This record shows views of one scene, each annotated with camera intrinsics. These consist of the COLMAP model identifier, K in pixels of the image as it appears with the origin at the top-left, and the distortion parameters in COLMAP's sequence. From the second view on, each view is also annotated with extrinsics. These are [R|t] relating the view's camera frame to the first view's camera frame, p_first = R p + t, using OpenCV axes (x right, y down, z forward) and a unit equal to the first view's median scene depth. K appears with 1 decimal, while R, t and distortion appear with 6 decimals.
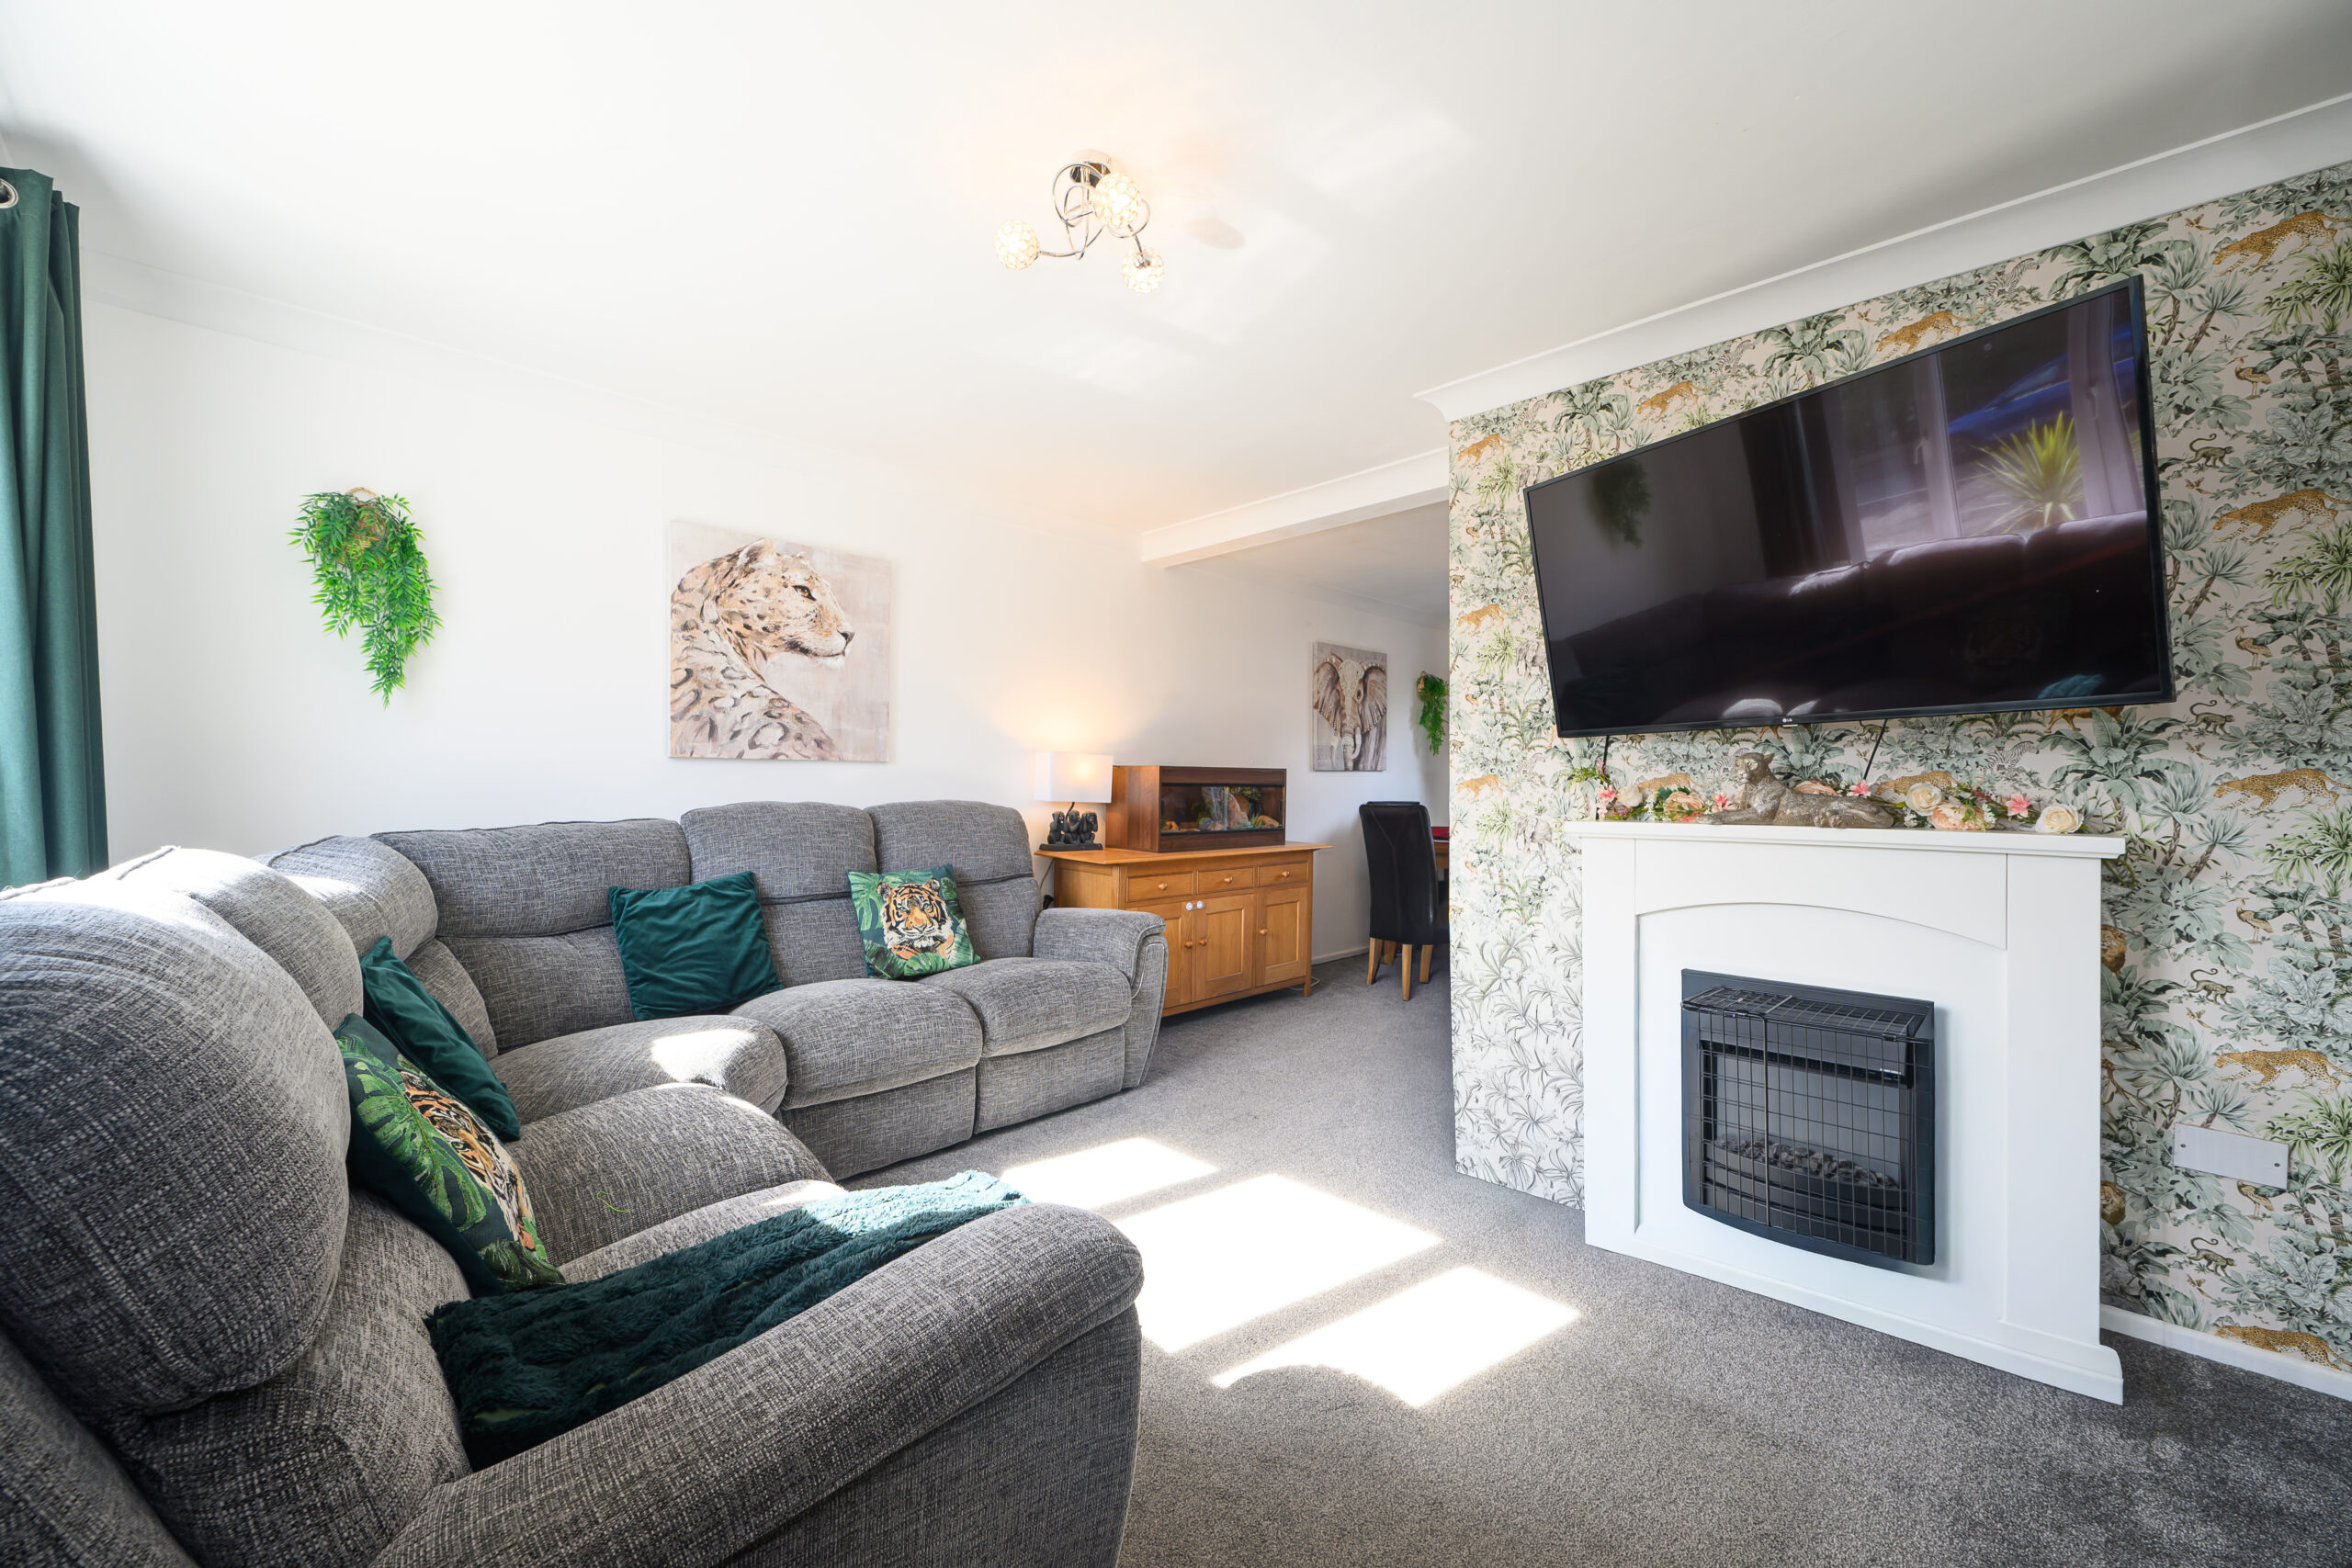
lens RADIAL K [[915.5, 0, 1172.4], [0, 915.5, 779.6], [0, 0, 1]] dist [0.001767, -0.000197]
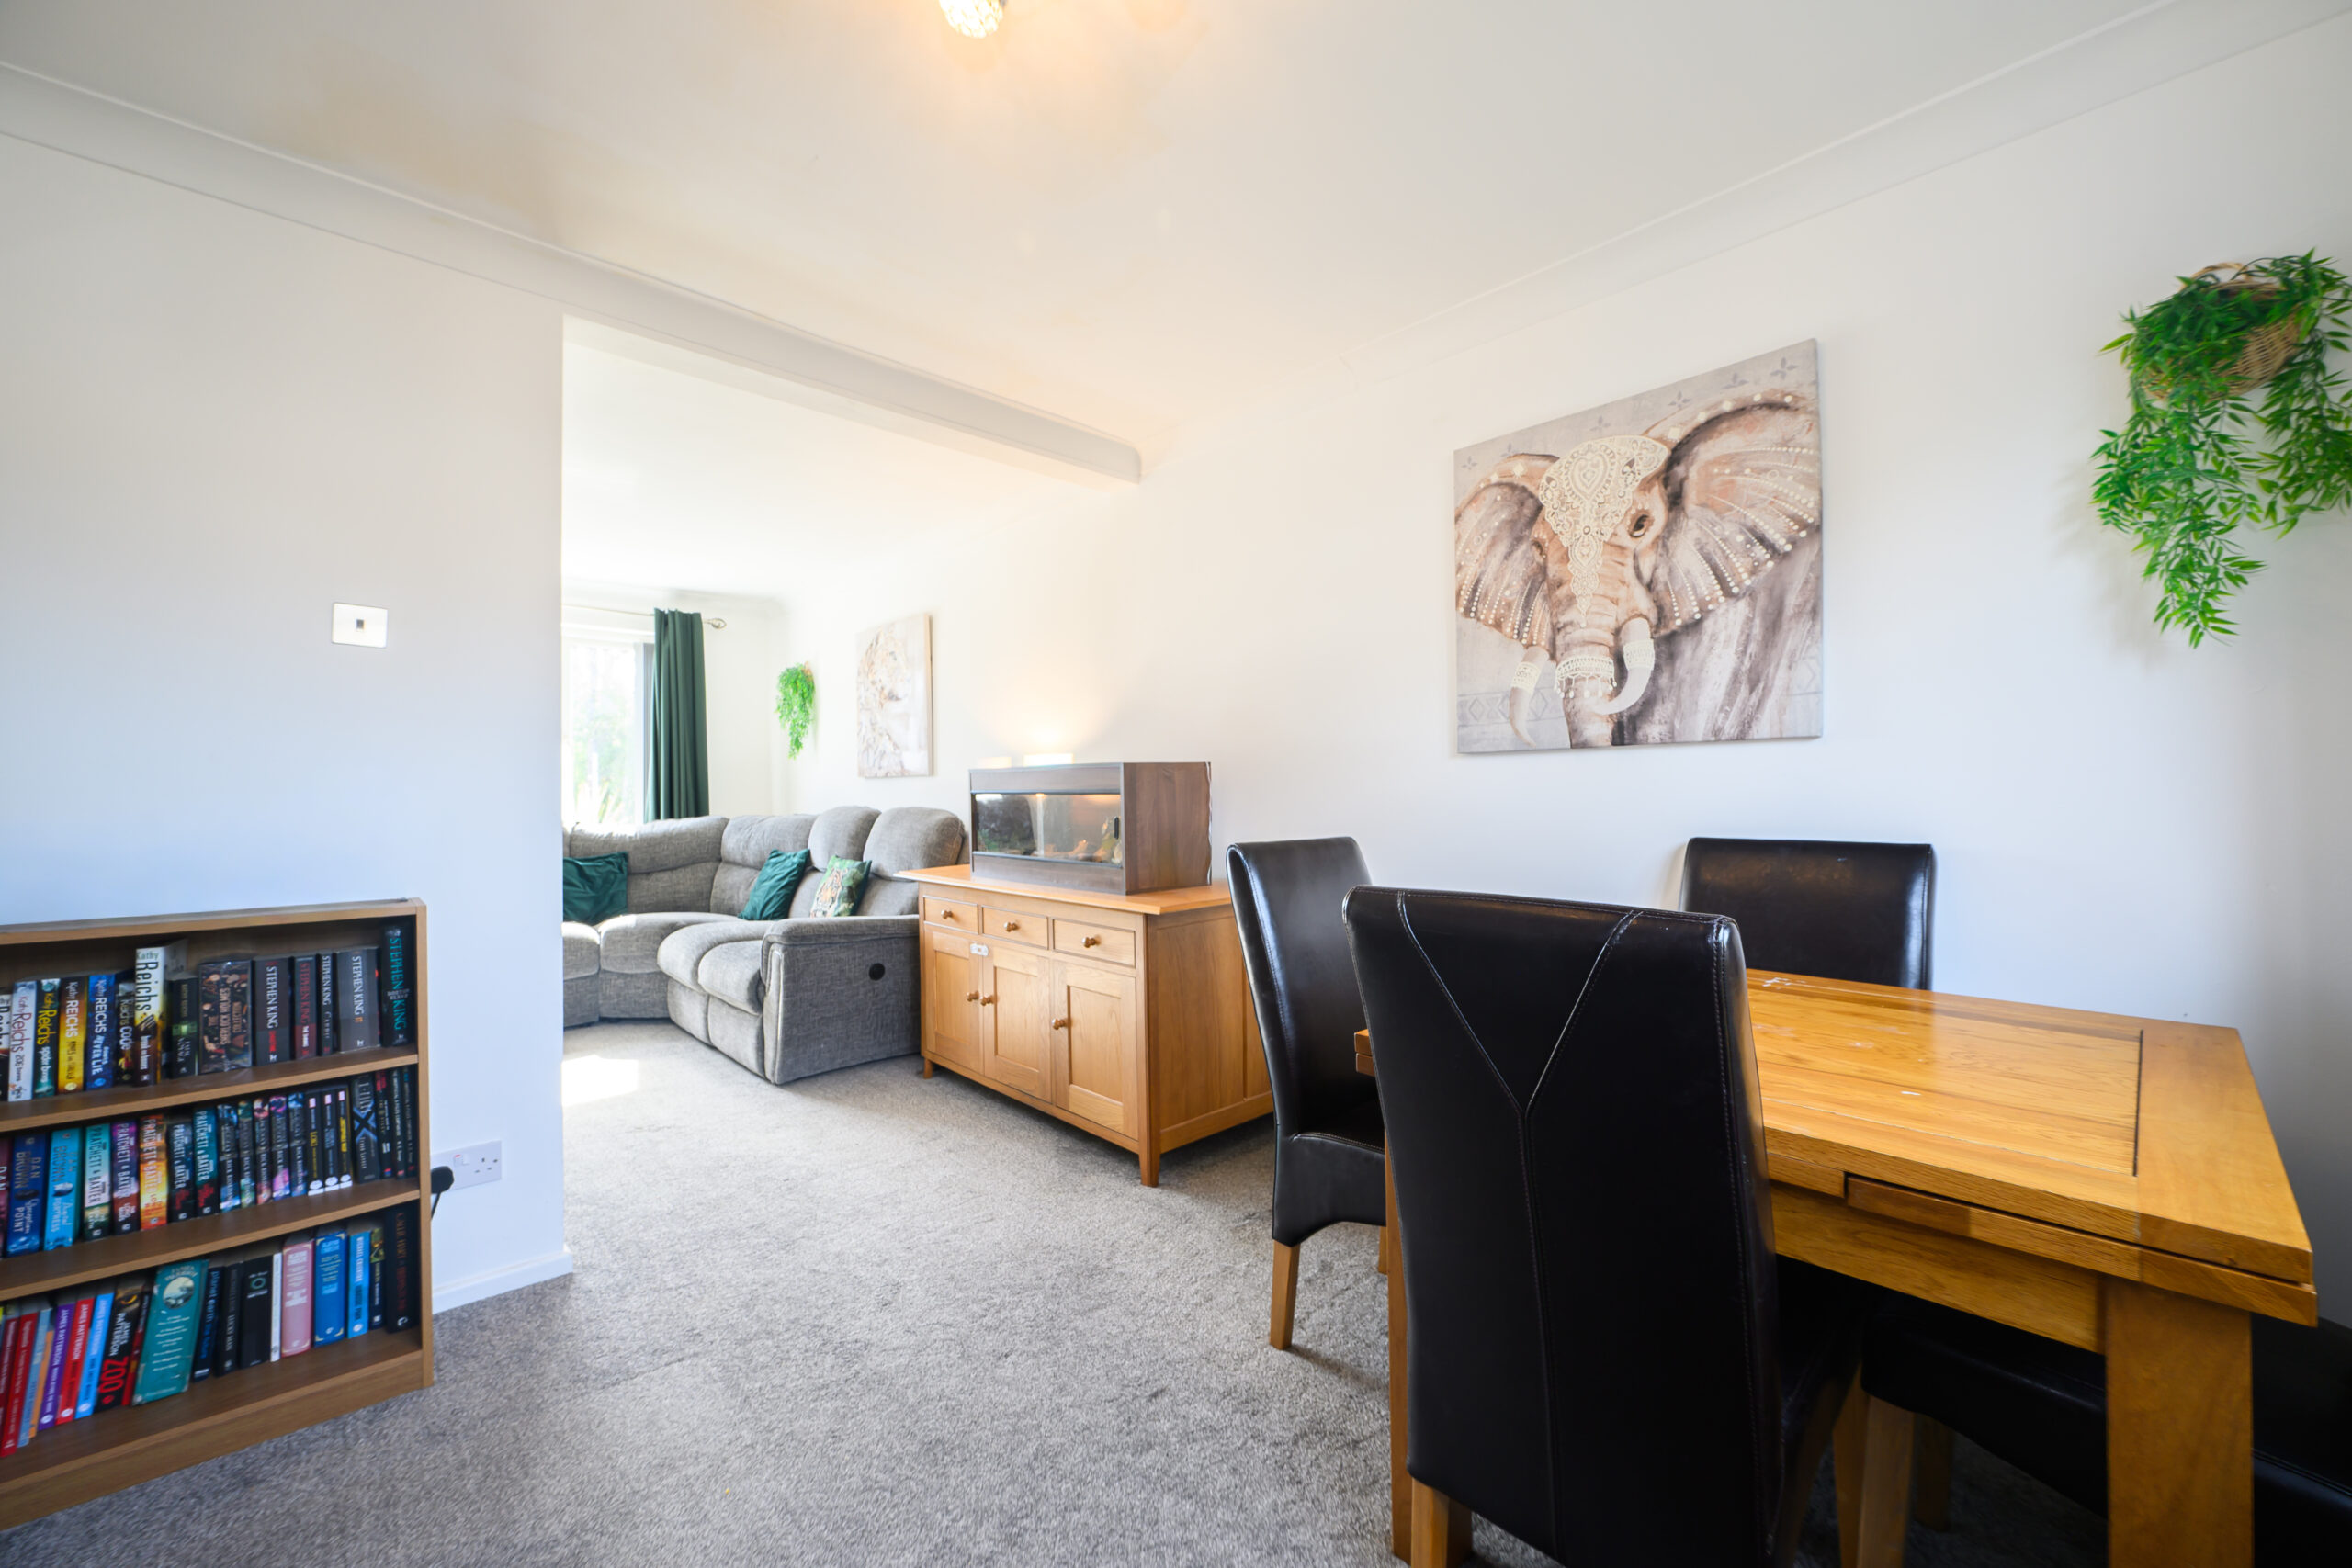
lens RADIAL K [[915.5, 0, 1172.0], [0, 915.5, 795.5], [0, 0, 1]] dist [0.001767, -0.000197]
pose [[-0.019436, 0.003653, -0.999804, 0.559033], [0.016028, 0.999866, 0.003342, 0.005199], [0.999683, -0.015960, -0.019492, 0.838536]]
